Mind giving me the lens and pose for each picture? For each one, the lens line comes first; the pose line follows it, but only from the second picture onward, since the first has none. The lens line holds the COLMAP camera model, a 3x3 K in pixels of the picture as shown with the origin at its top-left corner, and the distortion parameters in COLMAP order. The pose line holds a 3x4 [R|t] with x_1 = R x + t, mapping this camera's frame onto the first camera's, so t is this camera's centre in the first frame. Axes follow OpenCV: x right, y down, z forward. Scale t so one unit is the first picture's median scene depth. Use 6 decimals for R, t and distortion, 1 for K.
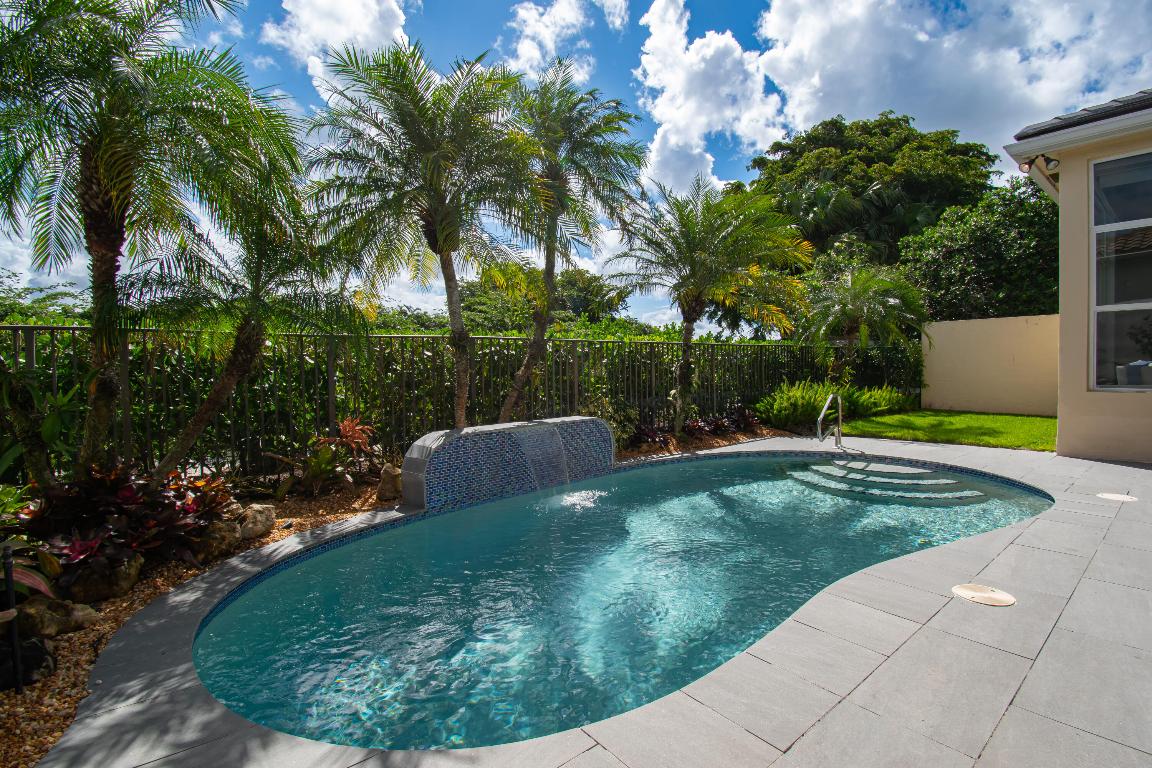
lens RADIAL K [[530.5, 0, 581.6], [0, 530.5, 384.1], [0, 0, 1]] dist [0.014503, -0.022043]
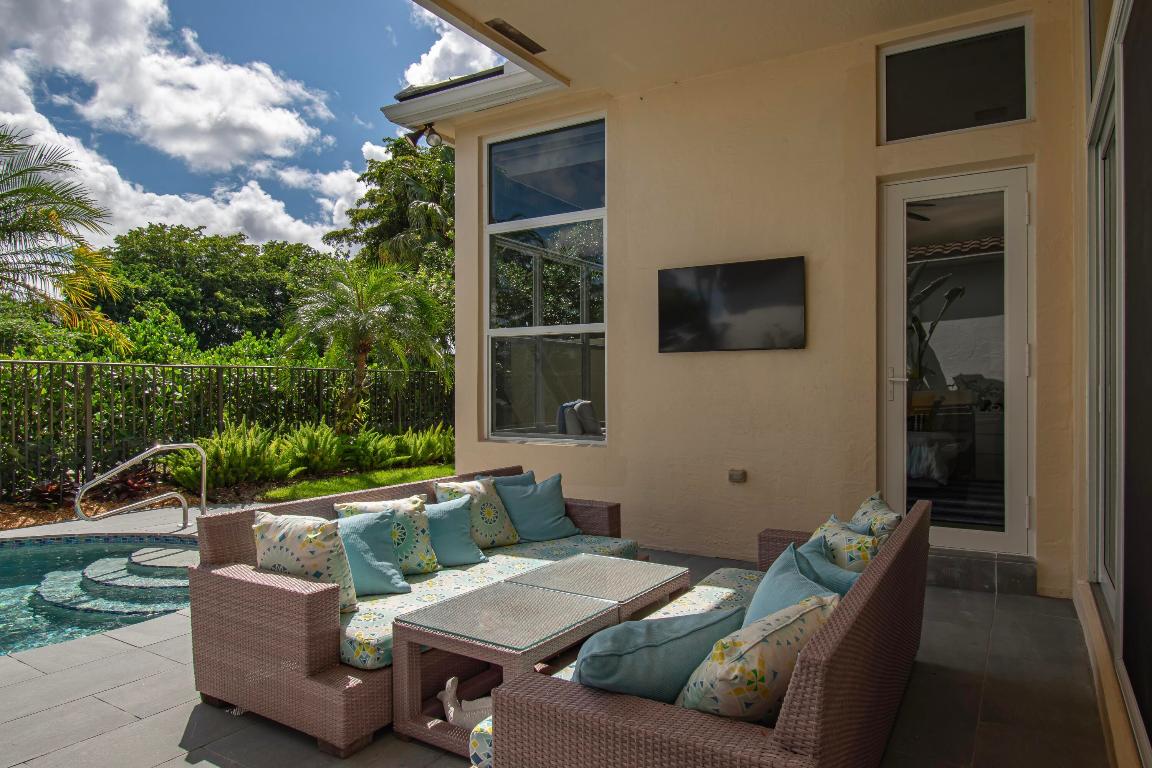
lens RADIAL K [[732.9, 0, 603.6], [0, 732.9, 388.6], [0, 0, 1]] dist [0.004095, -0.000145]
pose [[0.943380, 0.011345, 0.331520, 0.473913], [-0.000976, 0.999506, -0.031427, -0.016849], [-0.331713, 0.029324, 0.942925, -0.036712]]
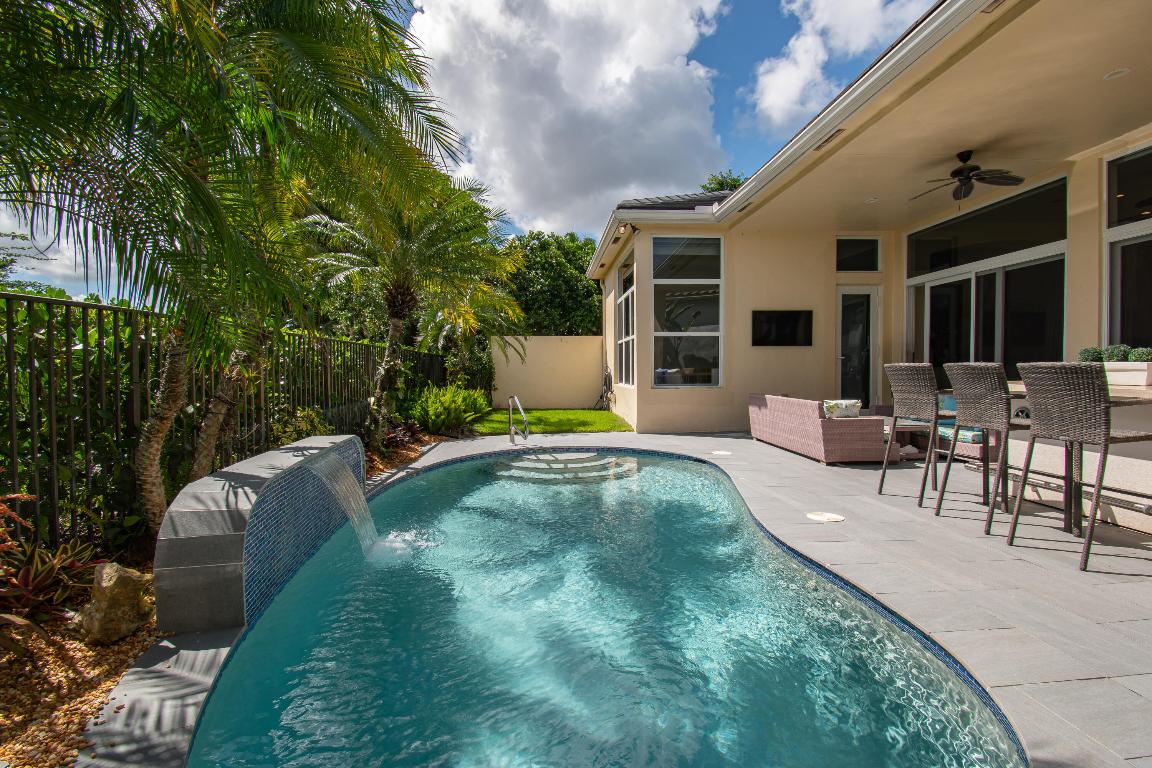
lens RADIAL K [[530.5, 0, 581.6], [0, 530.5, 384.1], [0, 0, 1]] dist [0.014503, -0.022043]
pose [[0.580606, -0.010662, 0.814115, -0.229026], [0.023531, 0.999716, -0.003689, 0.001031], [-0.813845, 0.021298, 0.580692, 0.172741]]
